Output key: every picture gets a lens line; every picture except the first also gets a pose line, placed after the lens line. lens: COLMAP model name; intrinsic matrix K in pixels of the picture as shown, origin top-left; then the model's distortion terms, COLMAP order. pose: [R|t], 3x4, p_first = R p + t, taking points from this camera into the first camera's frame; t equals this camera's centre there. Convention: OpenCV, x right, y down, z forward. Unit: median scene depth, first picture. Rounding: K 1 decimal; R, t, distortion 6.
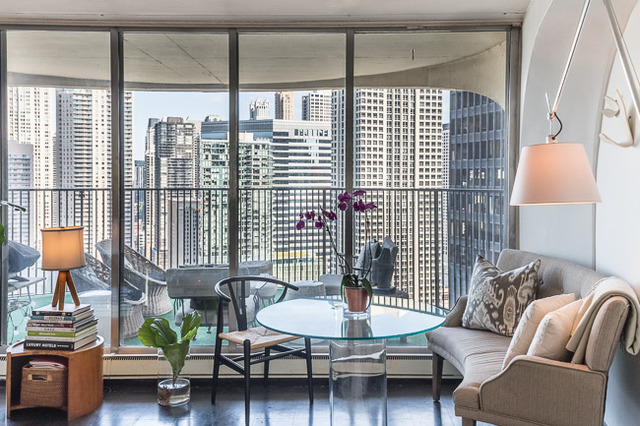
lens RADIAL K [[577.4, 0, 303.6], [0, 577.4, 193.3], [0, 0, 1]] dist [0.085038, -0.003256]
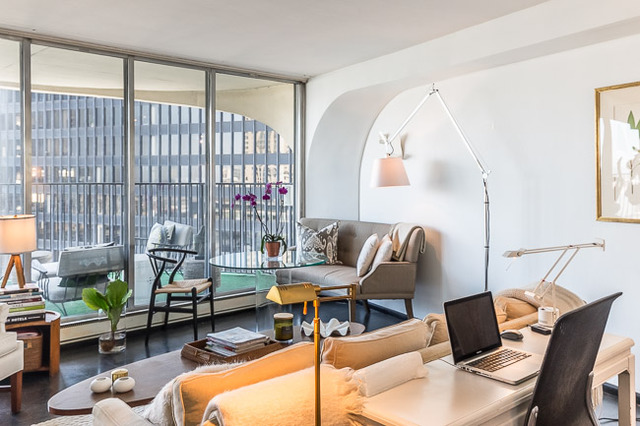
lens RADIAL K [[577.4, 0, 303.6], [0, 577.4, 193.3], [0, 0, 1]] dist [0.085038, -0.003256]
pose [[0.748118, -0.016613, 0.663358, -0.780007], [0.015954, 0.999848, 0.007046, 0.018603], [-0.663374, 0.005312, 0.748269, -0.205634]]
